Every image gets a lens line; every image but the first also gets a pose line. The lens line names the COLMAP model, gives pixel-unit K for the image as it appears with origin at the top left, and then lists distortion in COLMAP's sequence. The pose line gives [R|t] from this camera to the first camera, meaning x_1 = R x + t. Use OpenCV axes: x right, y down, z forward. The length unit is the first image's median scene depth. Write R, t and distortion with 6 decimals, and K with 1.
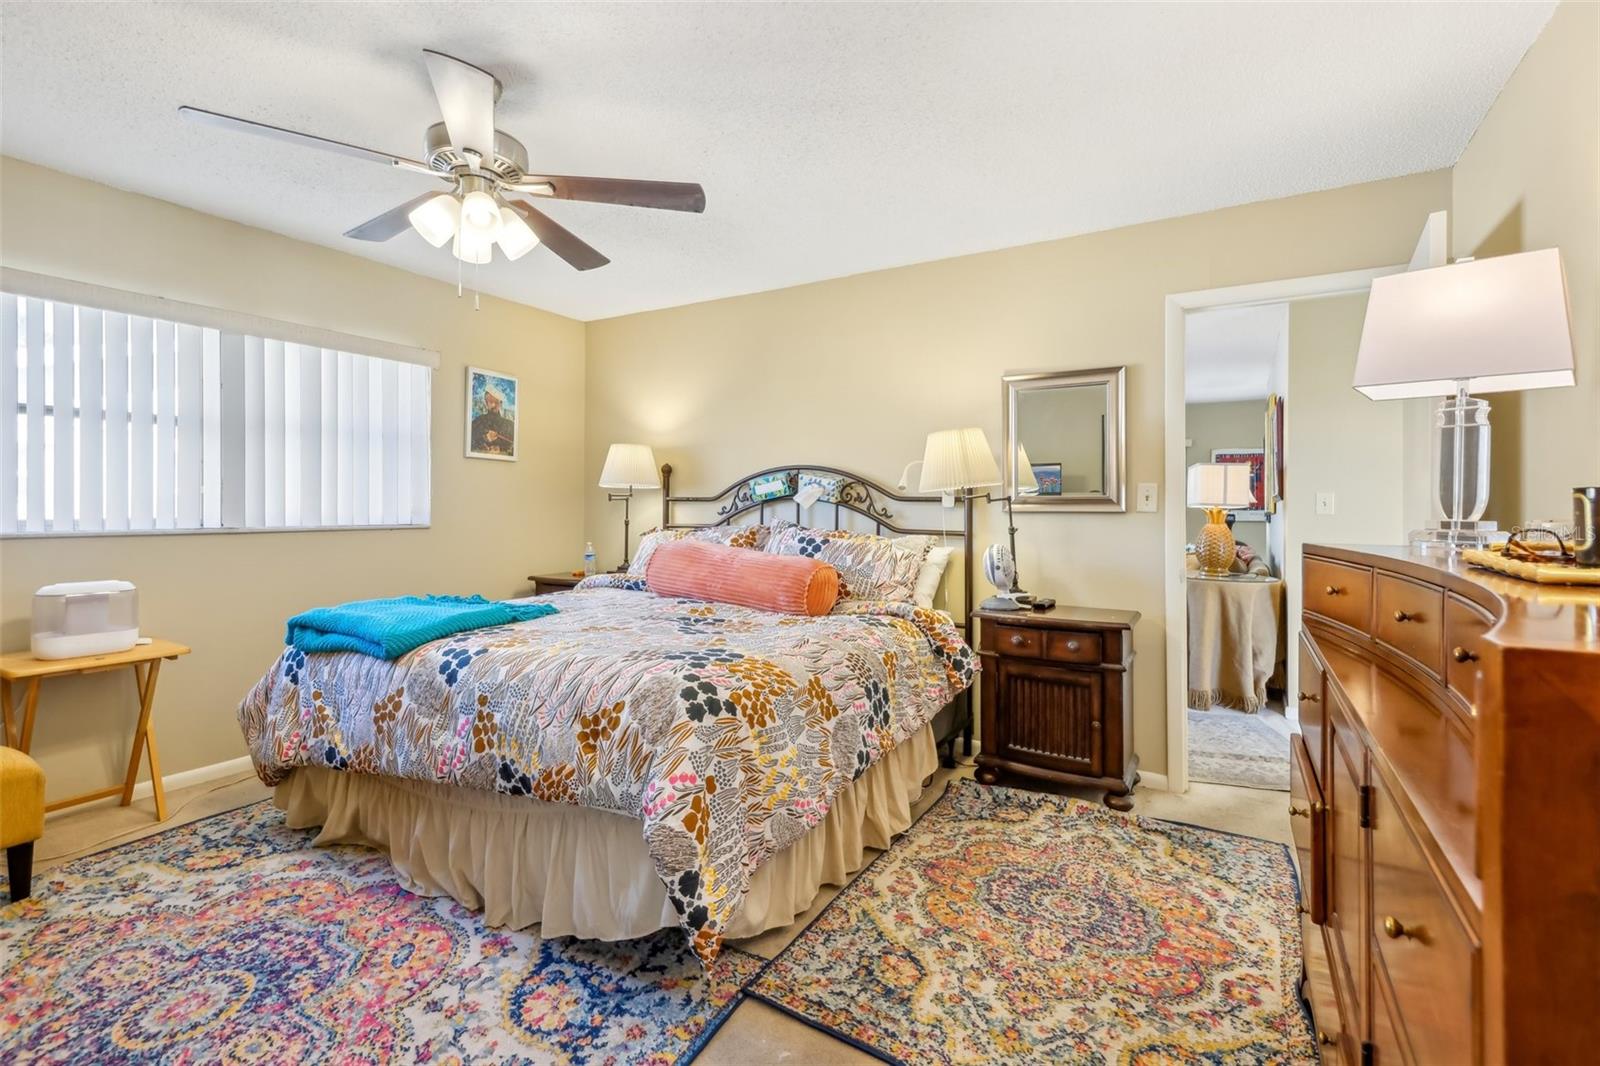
lens RADIAL K [[728.4, 0, 781.1], [0, 728.4, 510.7], [0, 0, 1]] dist [0.017741, -0.008919]
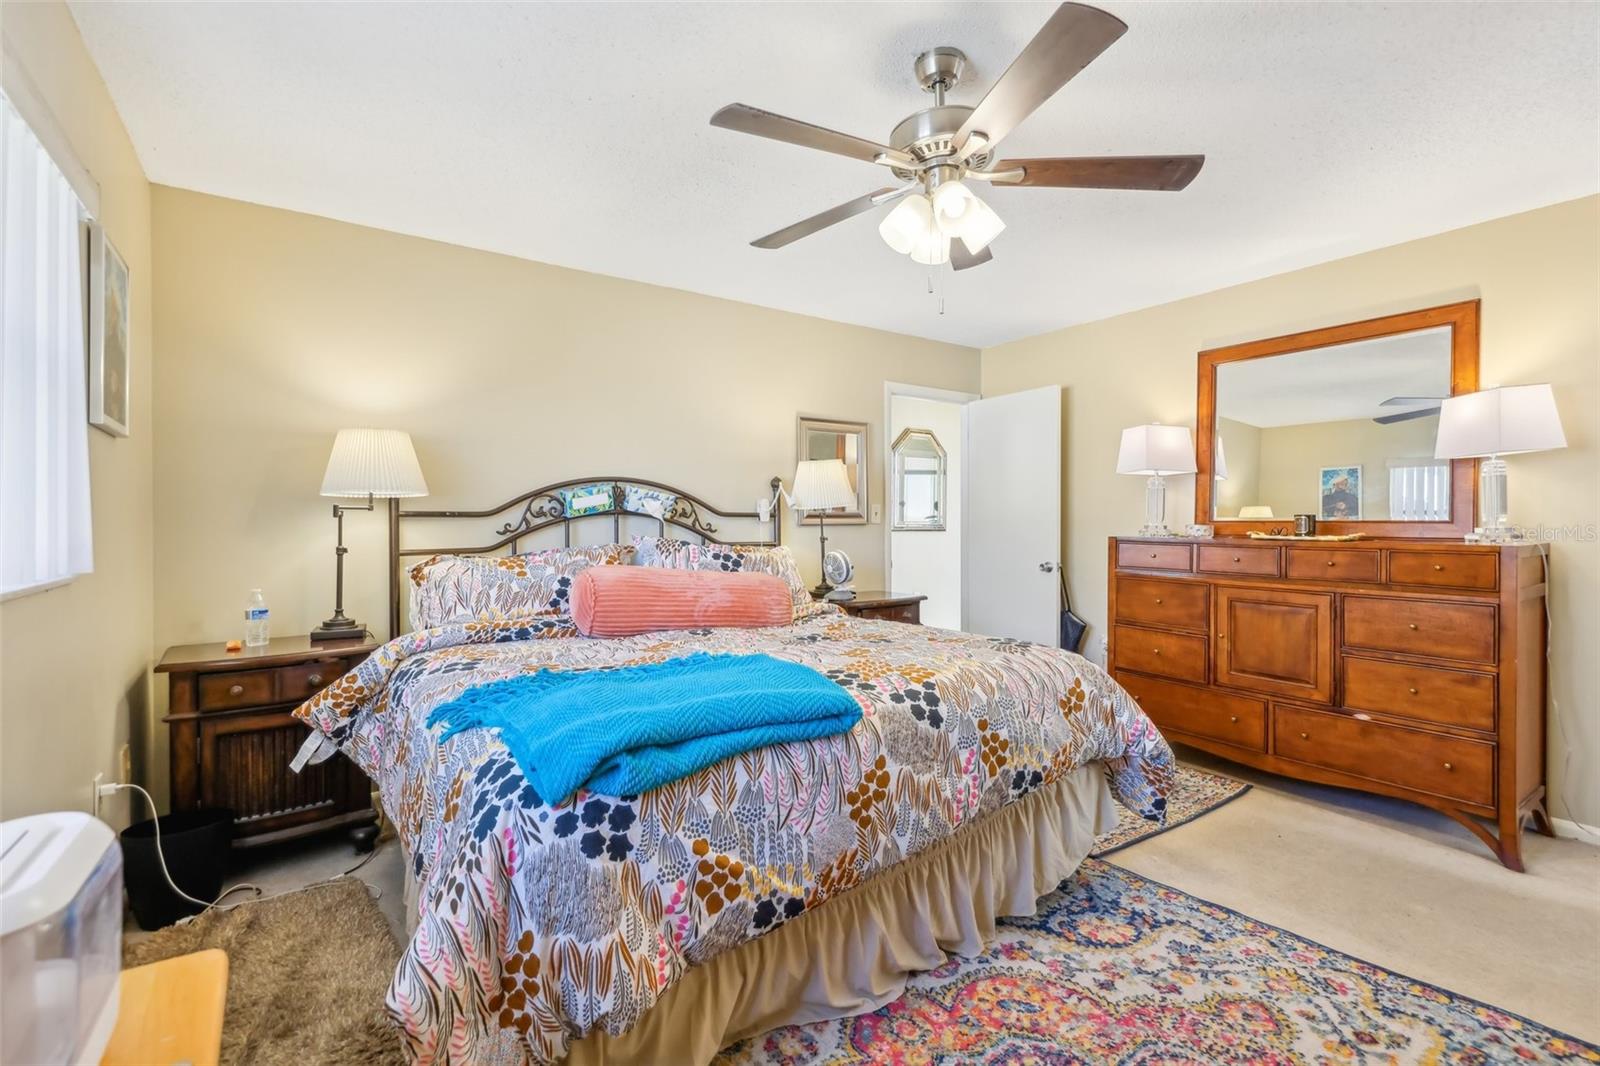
lens RADIAL K [[728.4, 0, 809.6], [0, 728.4, 531.3], [0, 0, 1]] dist [0.017741, -0.008919]
pose [[0.390922, -0.021719, 0.920168, -1.246880], [0.010005, 0.999763, 0.019348, -0.017183], [-0.920369, 0.001642, 0.391047, 0.748370]]
